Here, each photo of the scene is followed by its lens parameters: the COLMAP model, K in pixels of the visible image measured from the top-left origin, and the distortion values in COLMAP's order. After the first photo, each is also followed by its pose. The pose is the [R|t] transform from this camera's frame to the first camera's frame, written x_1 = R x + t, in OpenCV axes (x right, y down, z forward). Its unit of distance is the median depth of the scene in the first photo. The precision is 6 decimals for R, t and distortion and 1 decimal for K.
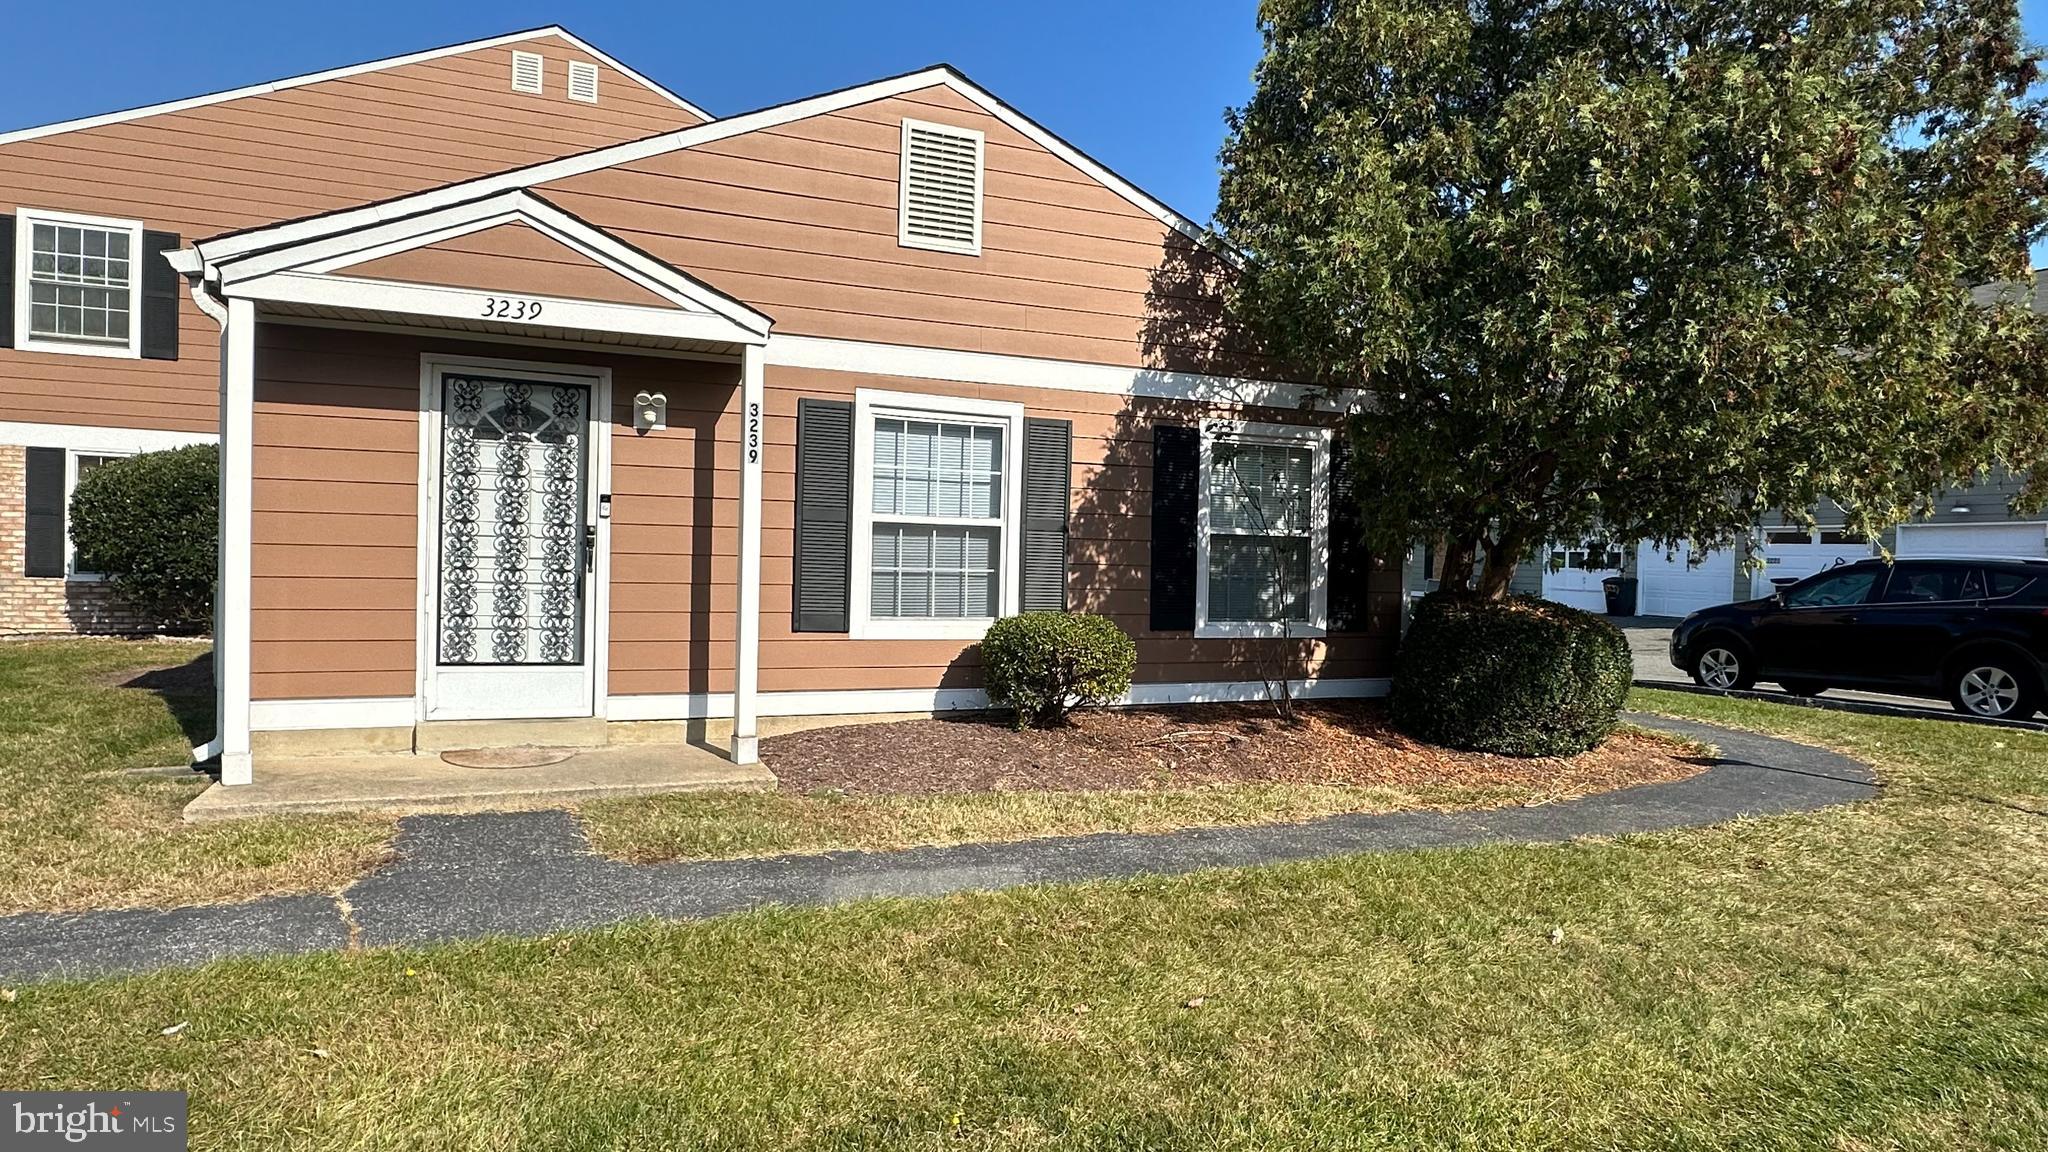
lens RADIAL K [[1152.6, 0, 1021.9], [0, 1152.6, 577.8], [0, 0, 1]] dist [-0.001227, -0.000798]
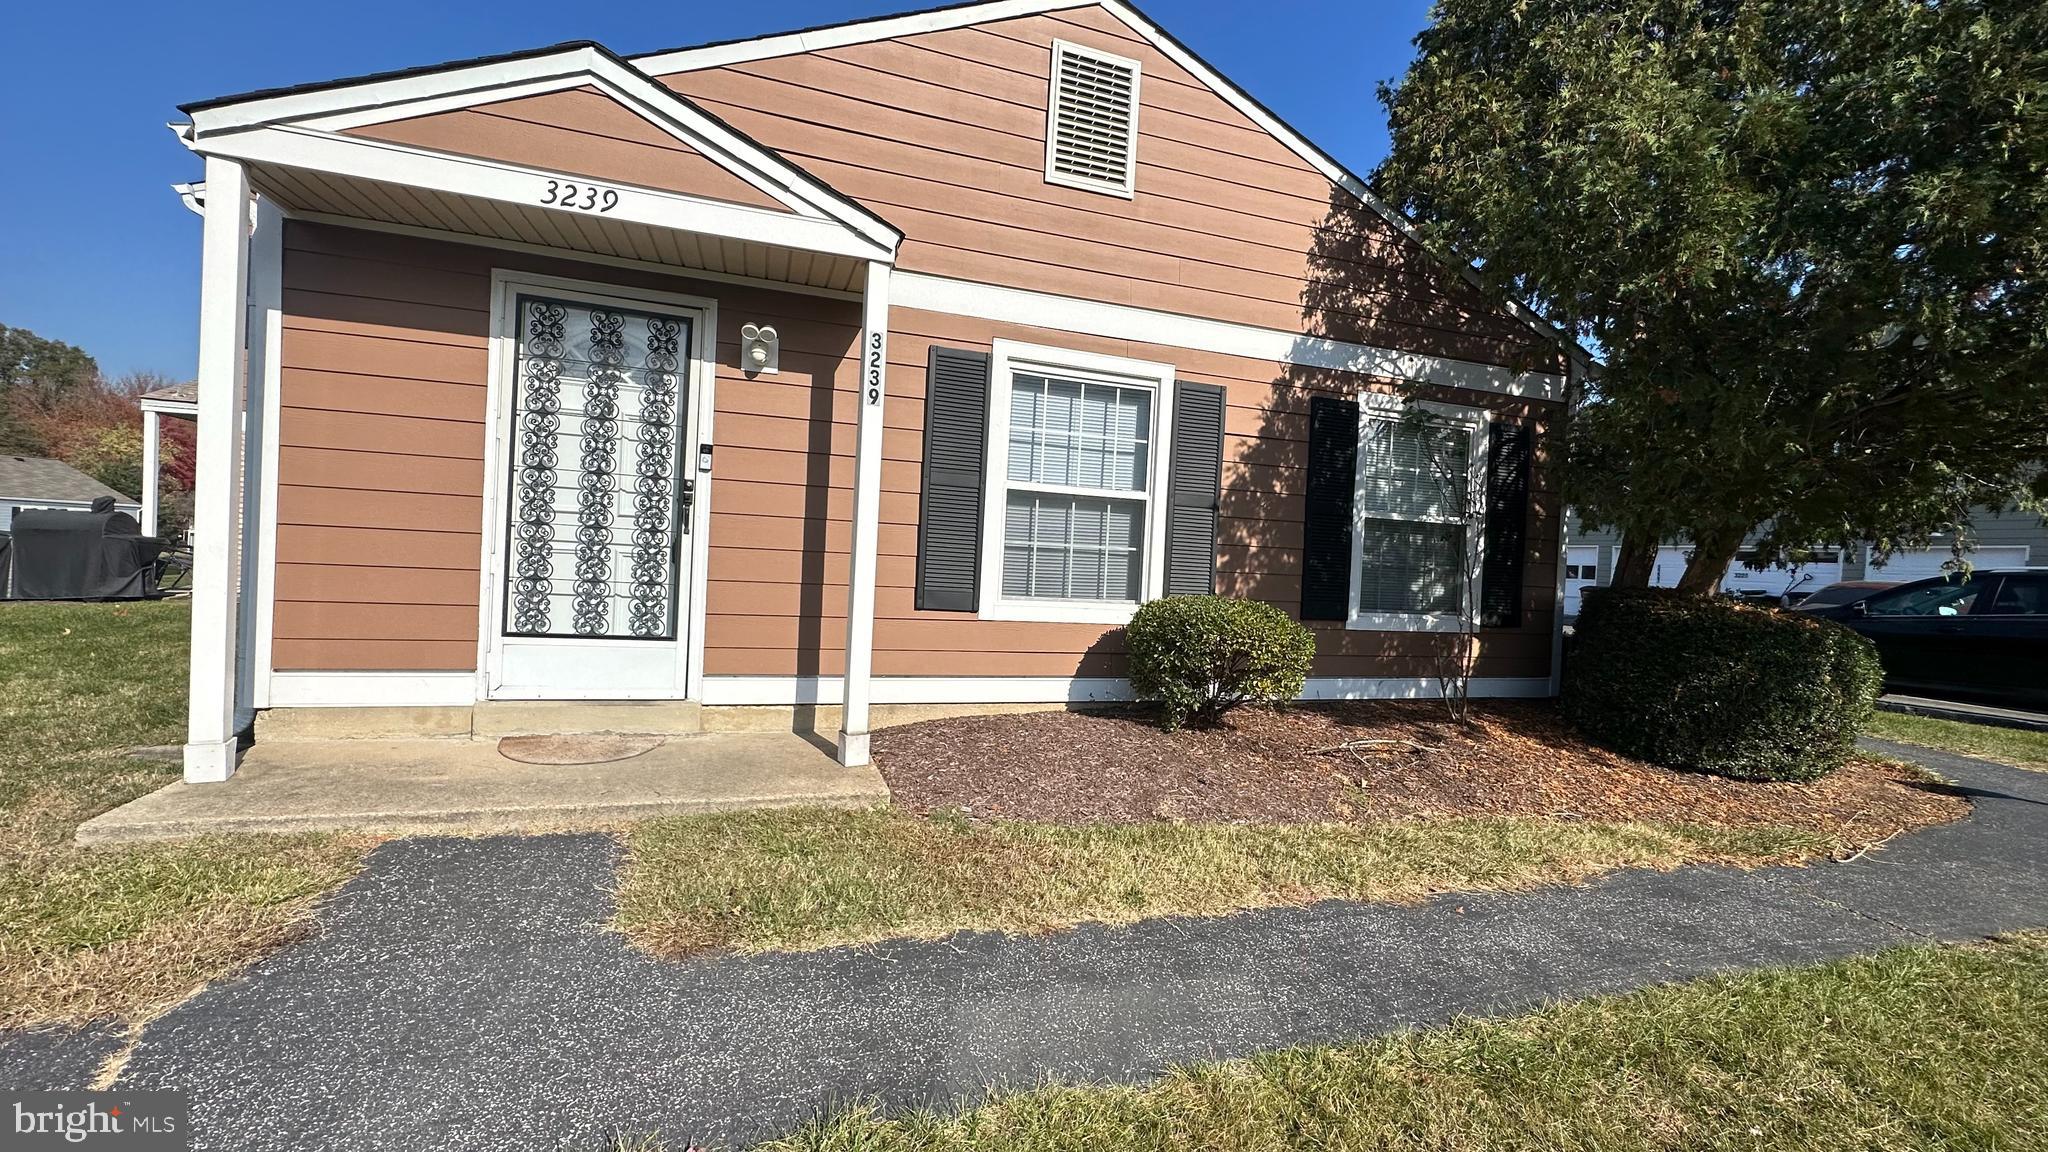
lens RADIAL K [[818.3, 0, 1025.9], [0, 818.3, 574.8], [0, 0, 1]] dist [-0.006478, 0.001736]
pose [[0.997314, 0.027490, -0.067890, -0.075784], [-0.027636, 0.999617, -0.001212, 0.019631], [0.067830, 0.003085, 0.997692, 0.397030]]
